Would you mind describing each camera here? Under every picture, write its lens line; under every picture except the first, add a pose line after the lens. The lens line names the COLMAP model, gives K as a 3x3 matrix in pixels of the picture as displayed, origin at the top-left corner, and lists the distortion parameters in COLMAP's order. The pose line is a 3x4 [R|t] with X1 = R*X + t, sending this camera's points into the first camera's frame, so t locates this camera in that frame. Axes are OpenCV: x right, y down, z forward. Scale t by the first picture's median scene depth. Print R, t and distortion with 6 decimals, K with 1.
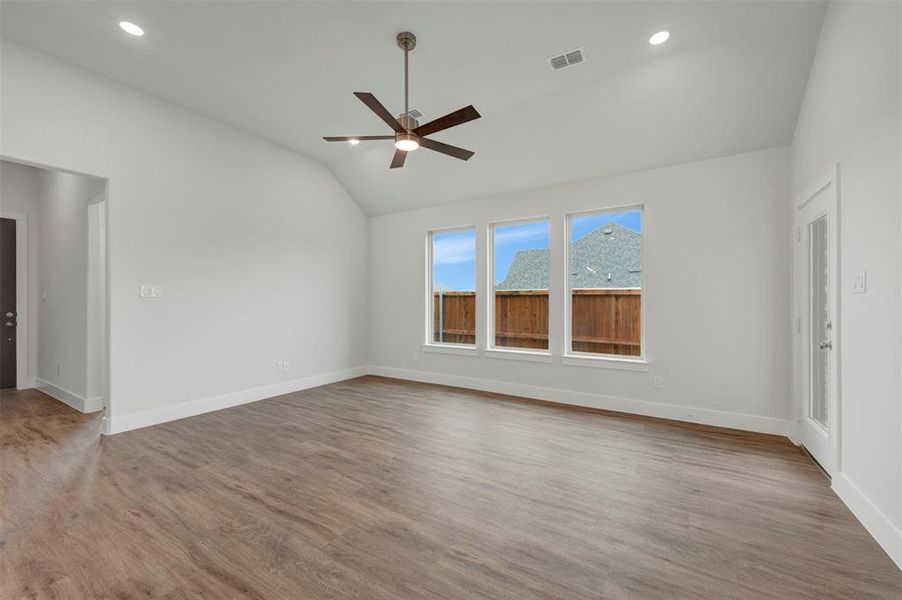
lens RADIAL K [[359.9, 0, 443.3], [0, 359.9, 299.2], [0, 0, 1]] dist [-0.000265, 0.000598]
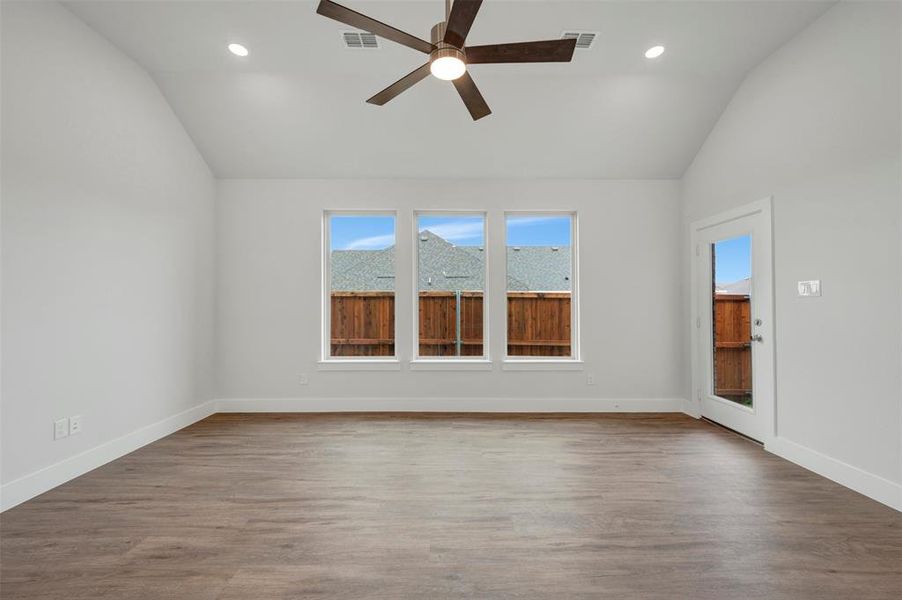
lens RADIAL K [[359.9, 0, 449.3], [0, 359.9, 300.9], [0, 0, 1]] dist [-0.000265, 0.000598]
pose [[0.838864, 0.004647, 0.544322, -0.362044], [-0.003834, 0.999989, -0.002629, 0.001501], [-0.544328, 0.000119, 0.838872, 0.349516]]
